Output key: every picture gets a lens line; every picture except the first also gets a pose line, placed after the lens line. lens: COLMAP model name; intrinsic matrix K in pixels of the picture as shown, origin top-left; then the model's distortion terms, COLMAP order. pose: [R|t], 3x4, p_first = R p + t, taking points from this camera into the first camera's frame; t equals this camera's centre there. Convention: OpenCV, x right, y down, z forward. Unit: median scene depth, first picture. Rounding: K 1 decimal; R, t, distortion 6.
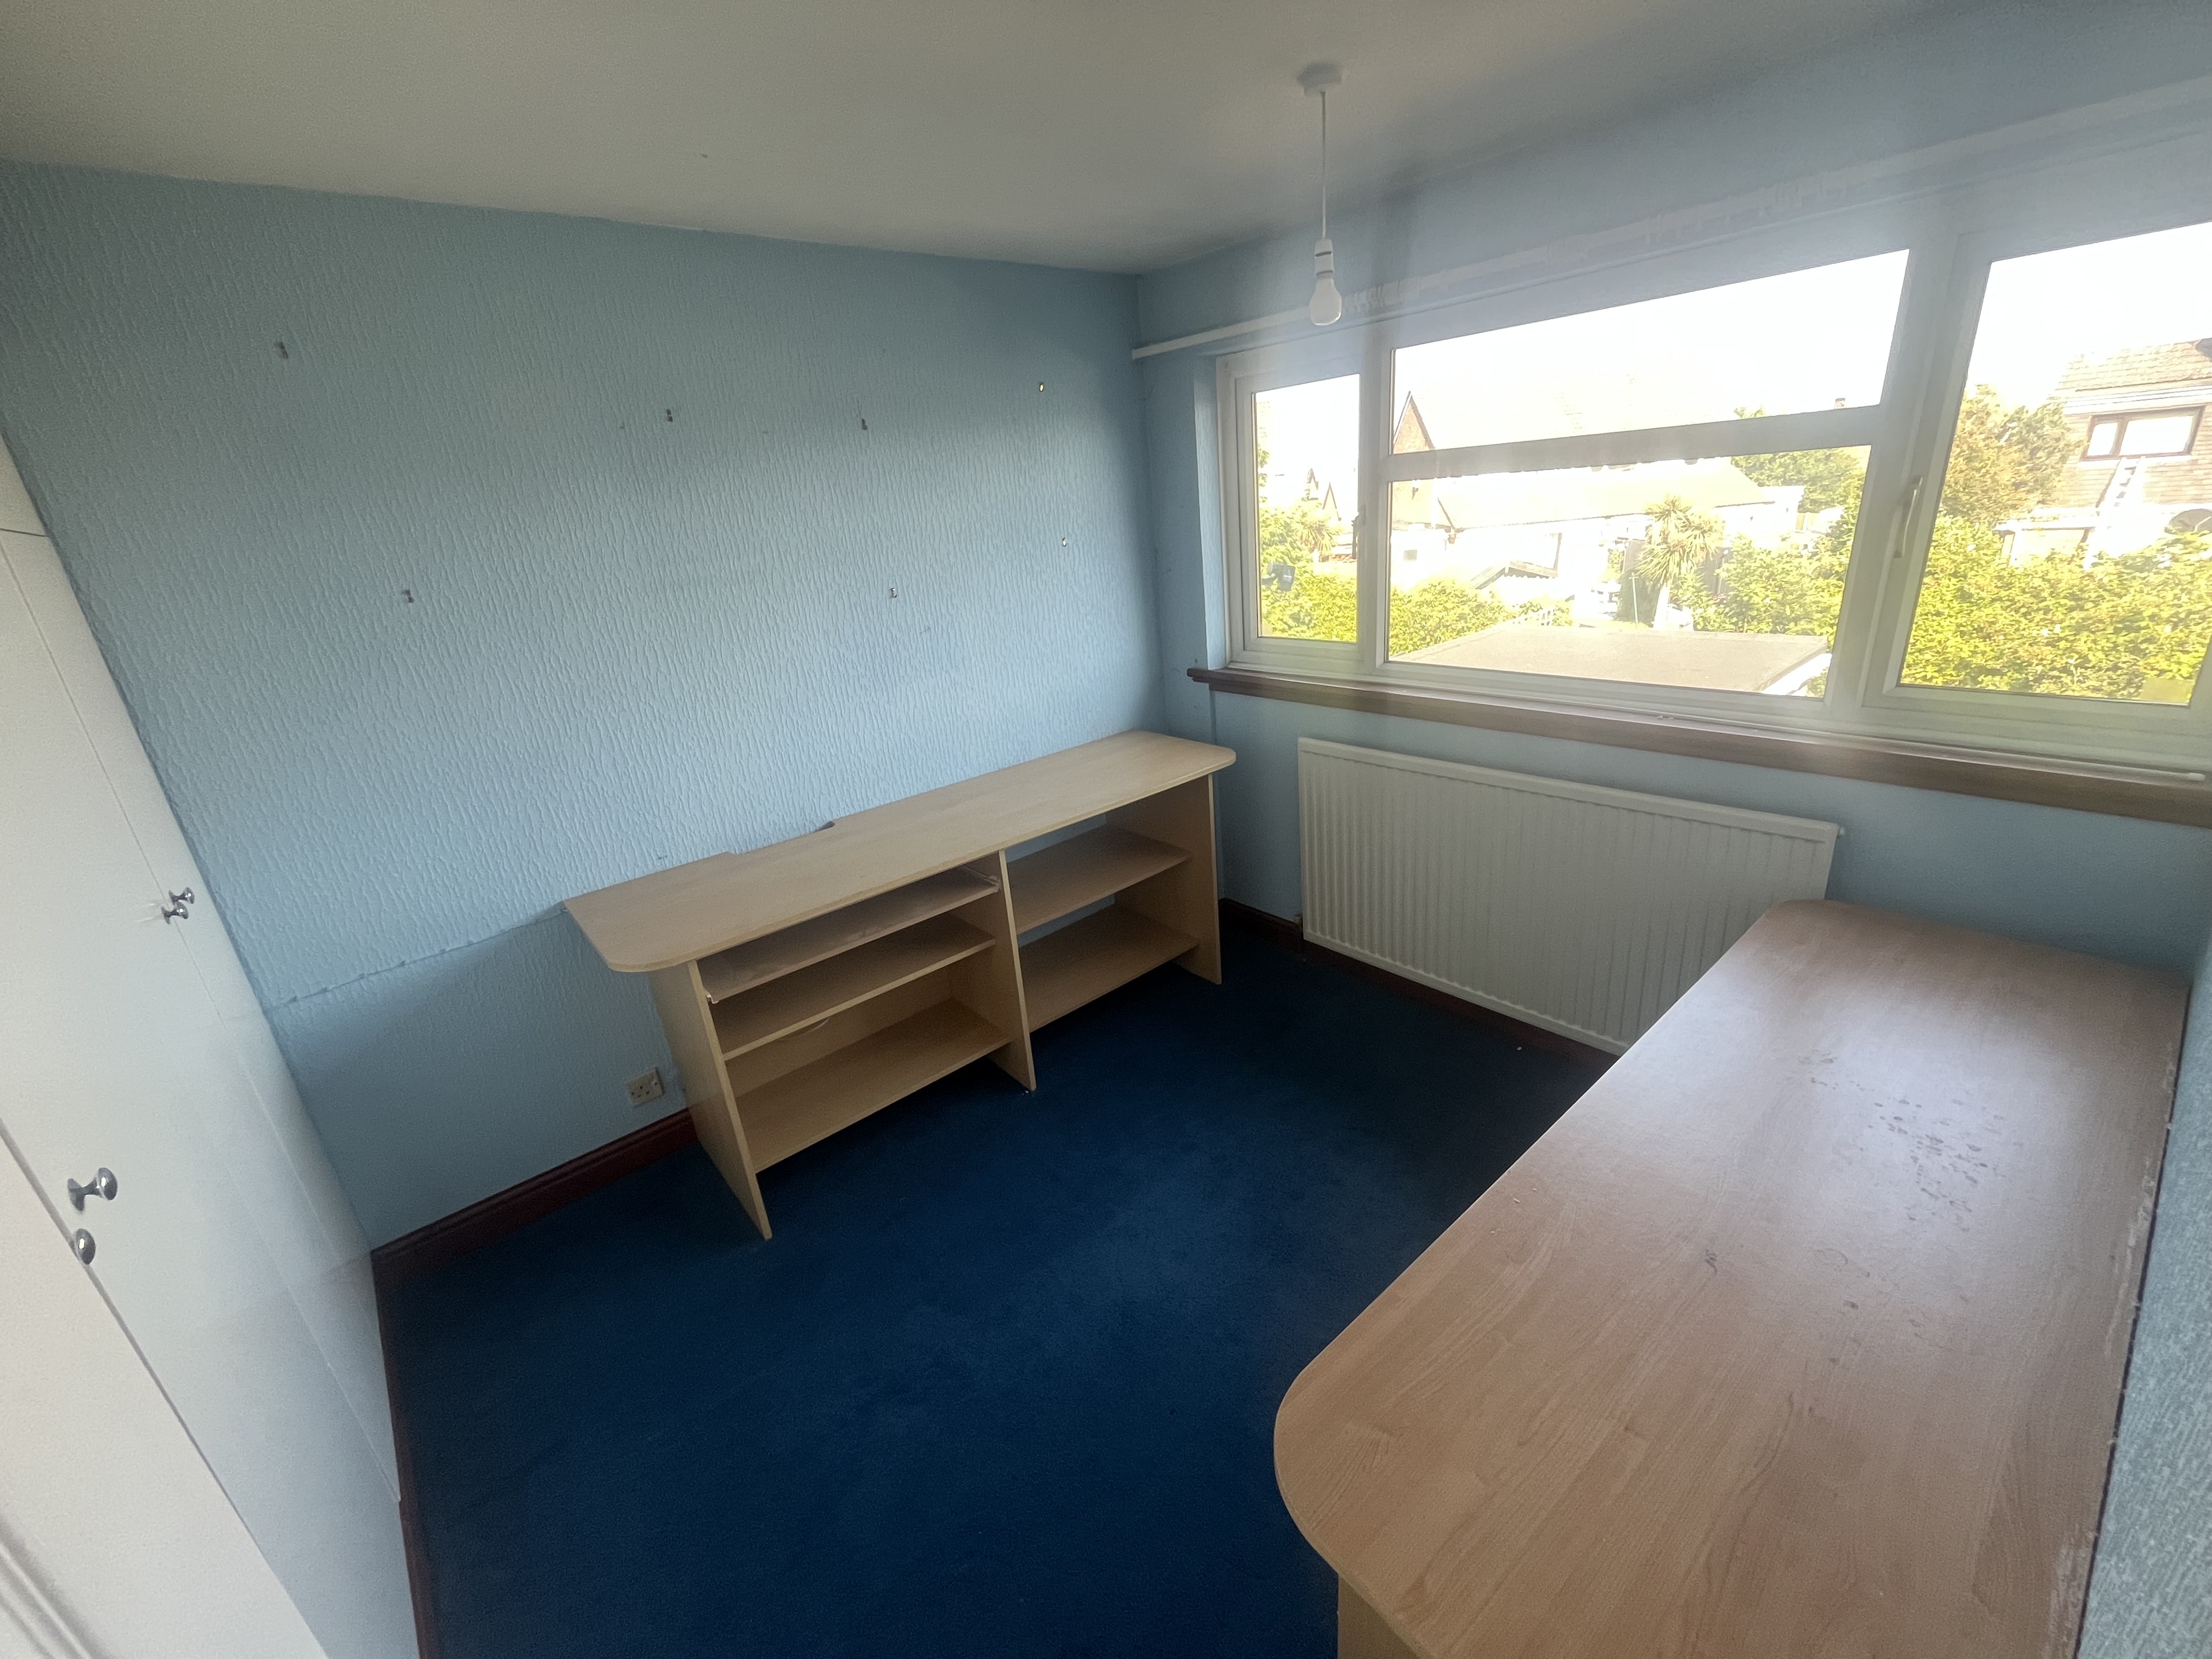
lens RADIAL K [[900.9, 0, 1107.4], [0, 900.9, 826.0], [0, 0, 1]] dist [0.001770, -0.000993]
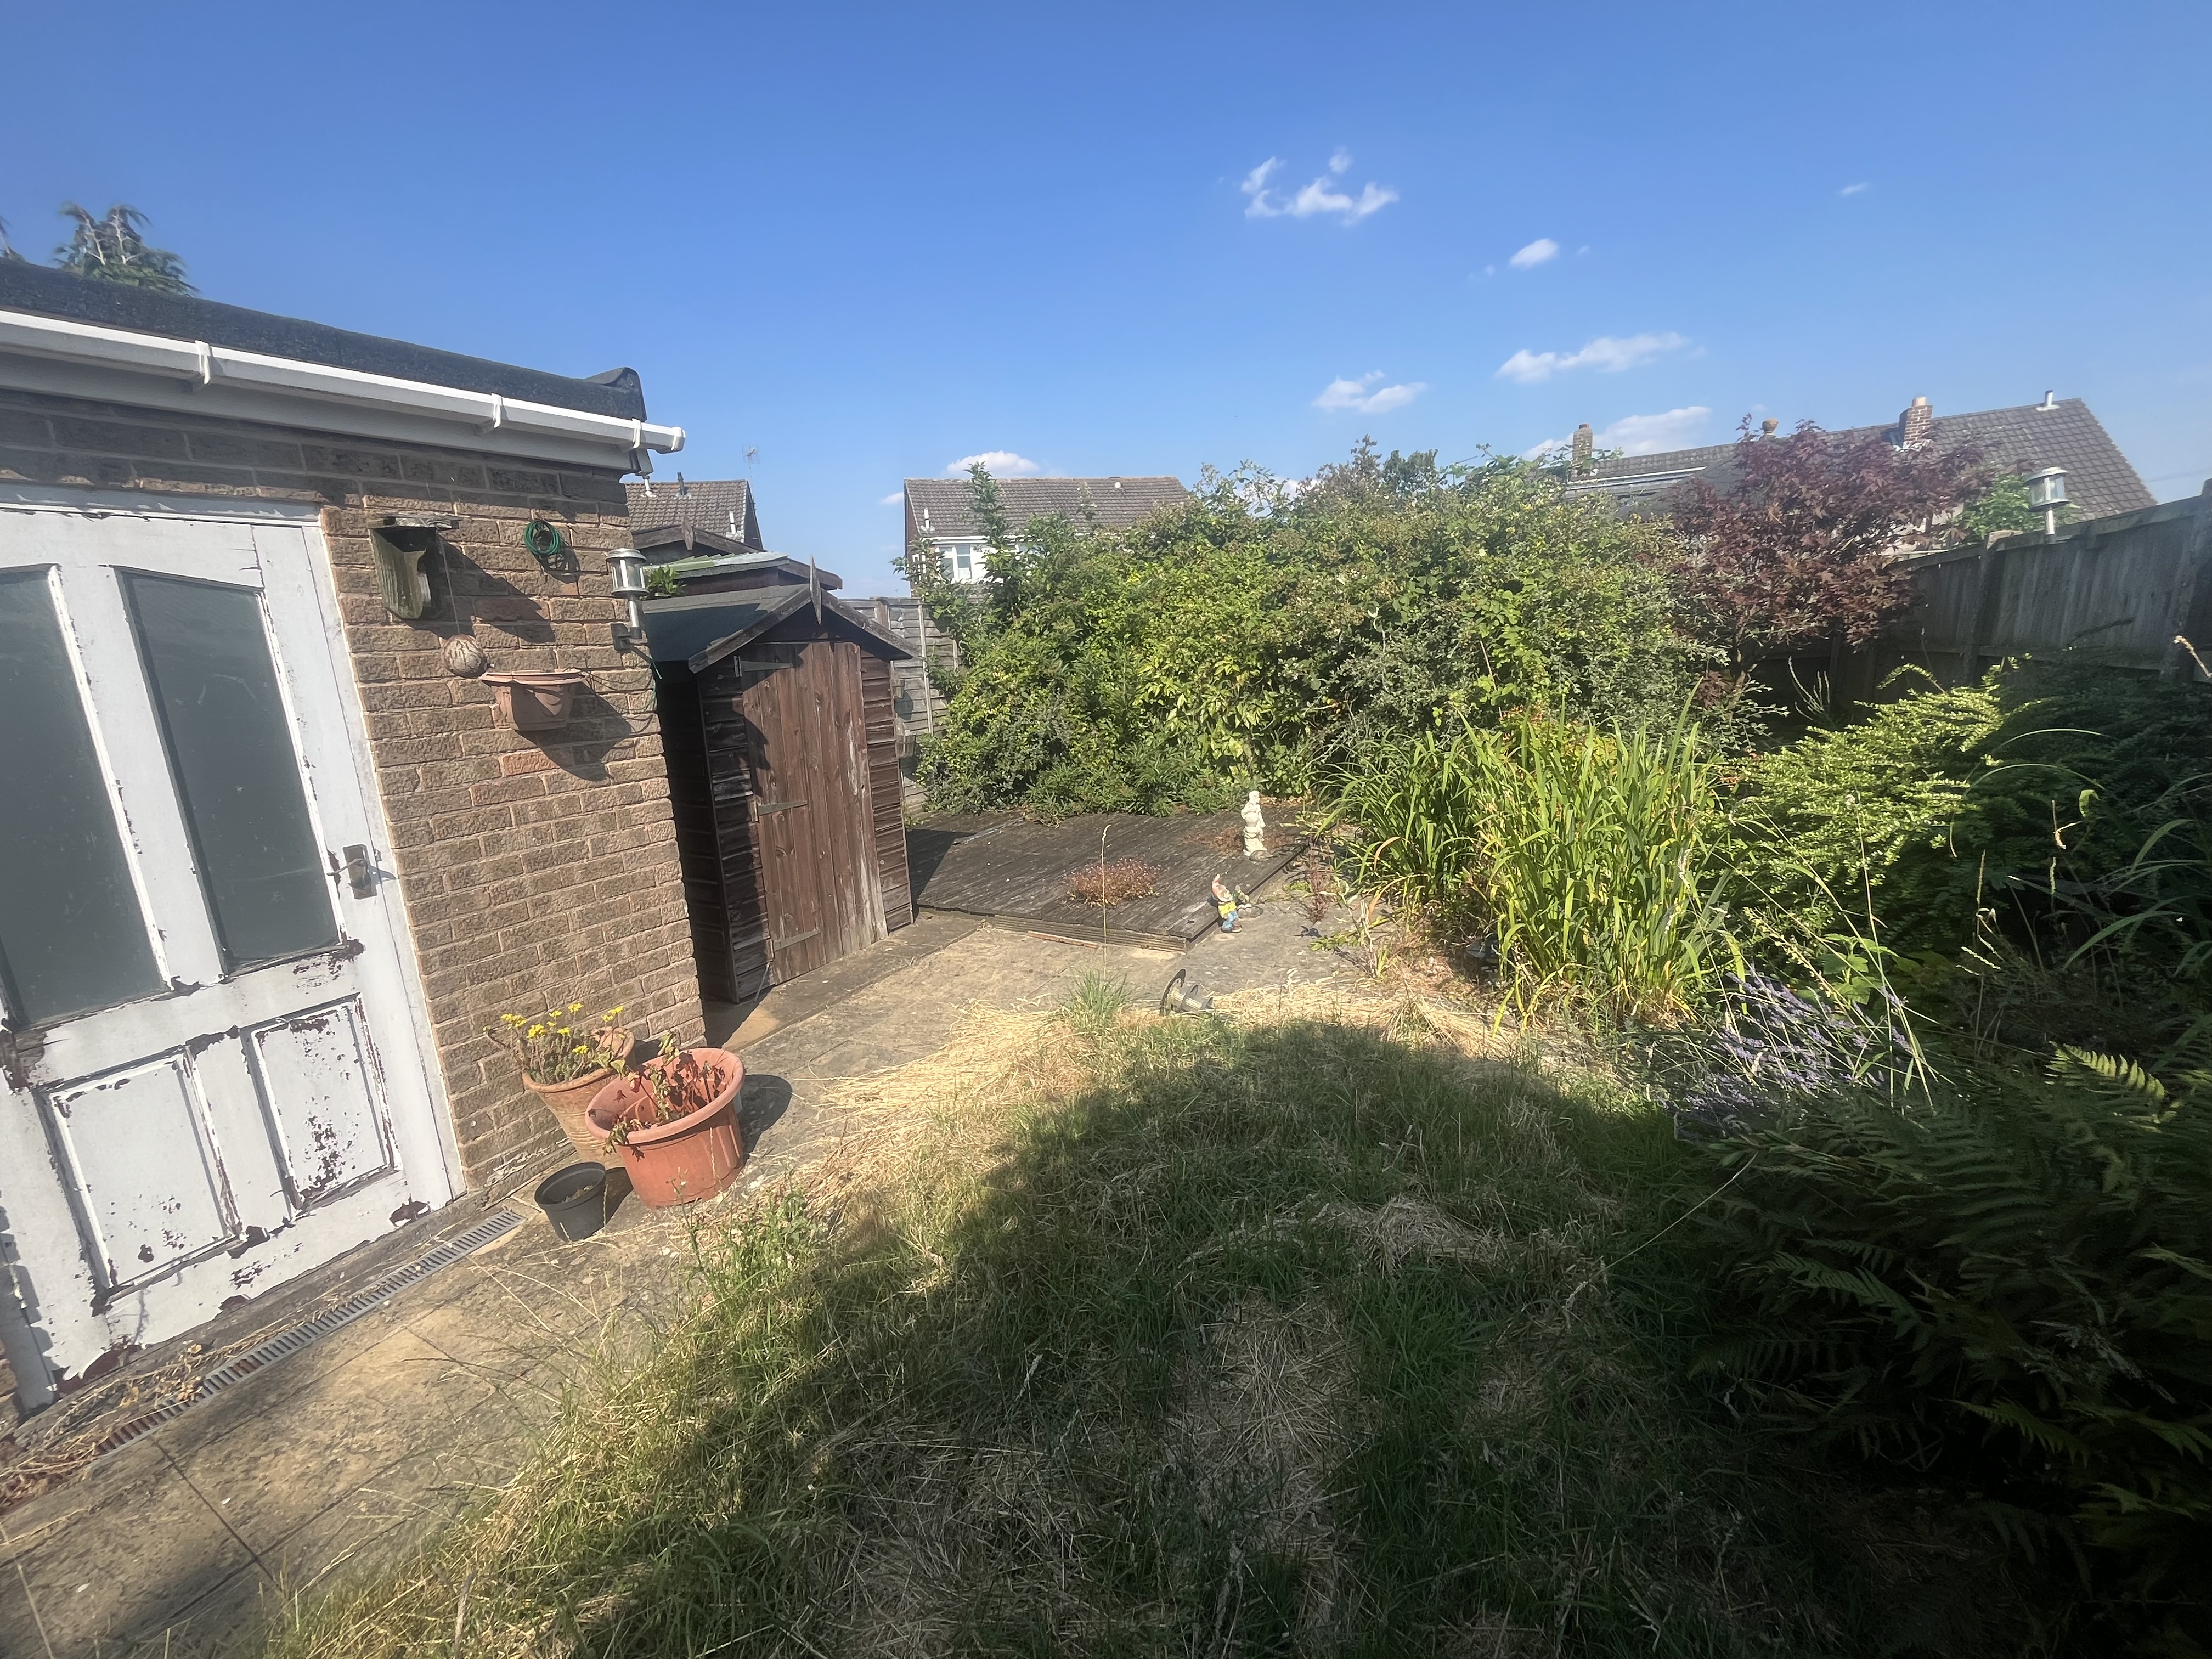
lens RADIAL K [[900.9, 0, 1110.5], [0, 900.9, 833.0], [0, 0, 1]] dist [0.001770, -0.000993]
pose [[0.936915, -0.039701, 0.347295, 0.609666], [0.093440, 0.985820, -0.139384, 0.022347], [-0.336836, 0.163042, 0.927339, 0.465716]]
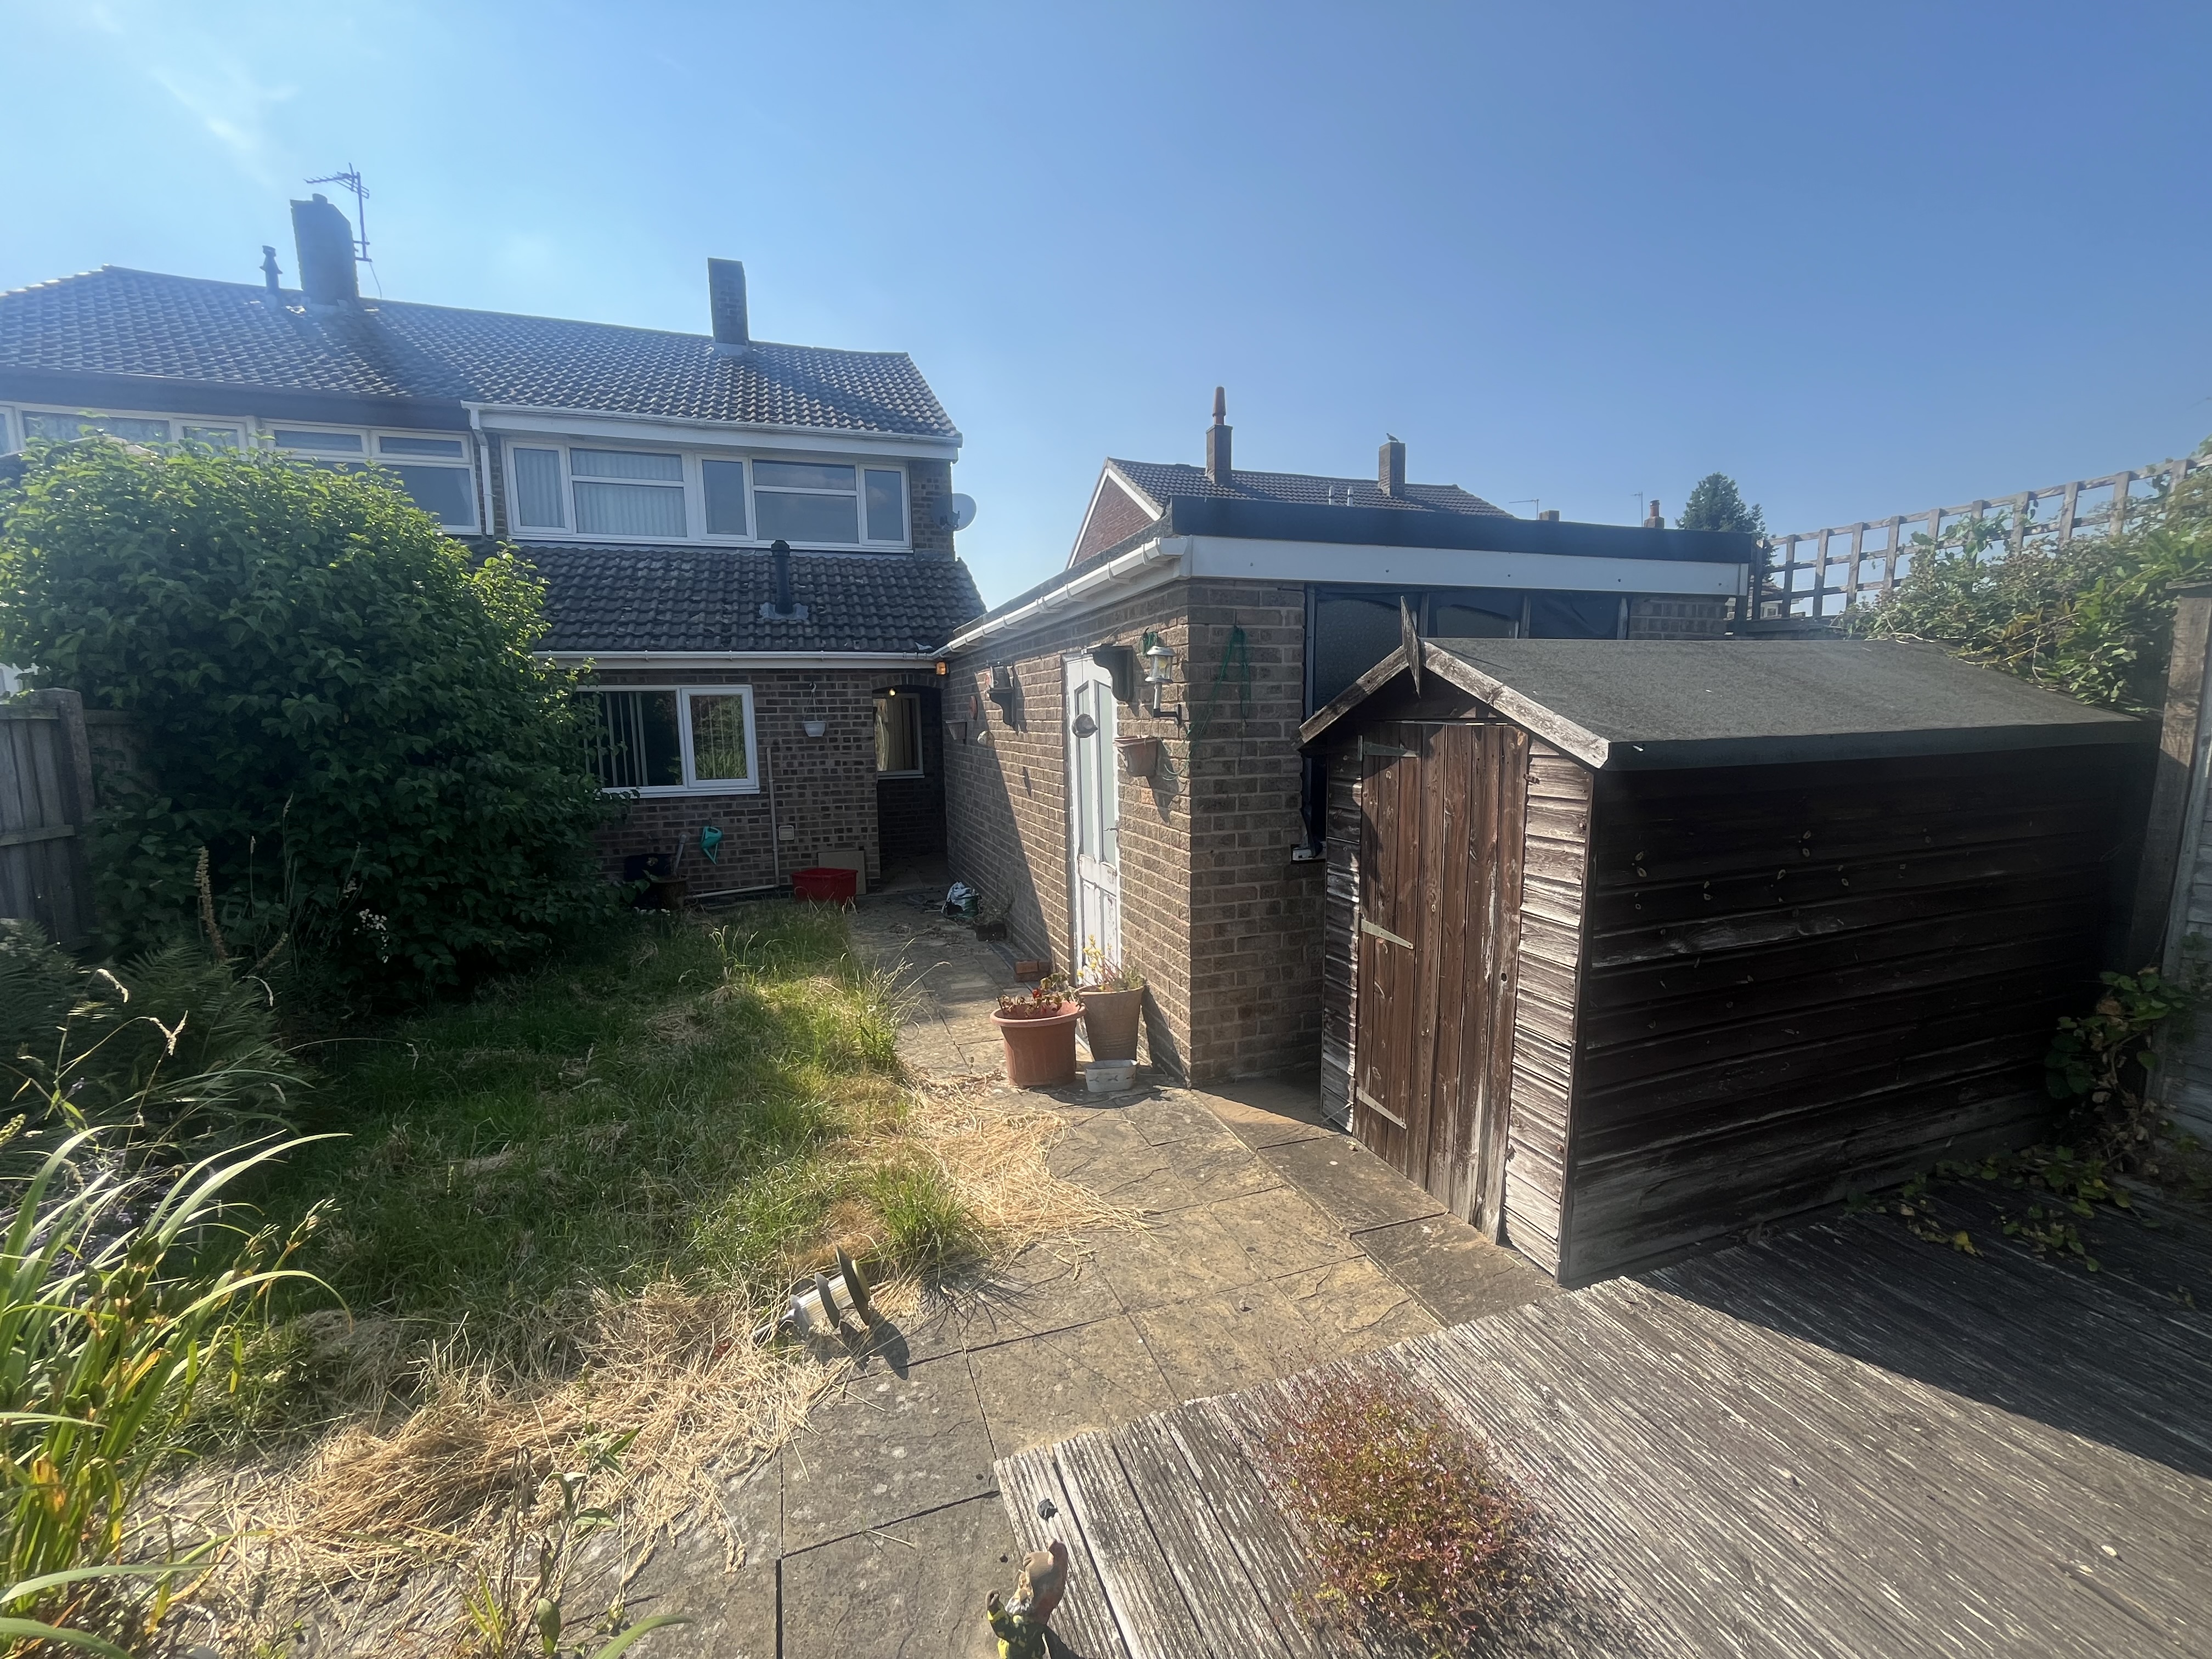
lens RADIAL K [[900.9, 0, 1106.3], [0, 900.9, 834.0], [0, 0, 1]] dist [0.001770, -0.000993]
pose [[-0.360722, 0.204000, -0.910090, 0.873492], [-0.277816, 0.907990, 0.313644, -0.134037], [0.890336, 0.365976, -0.270858, 0.816398]]
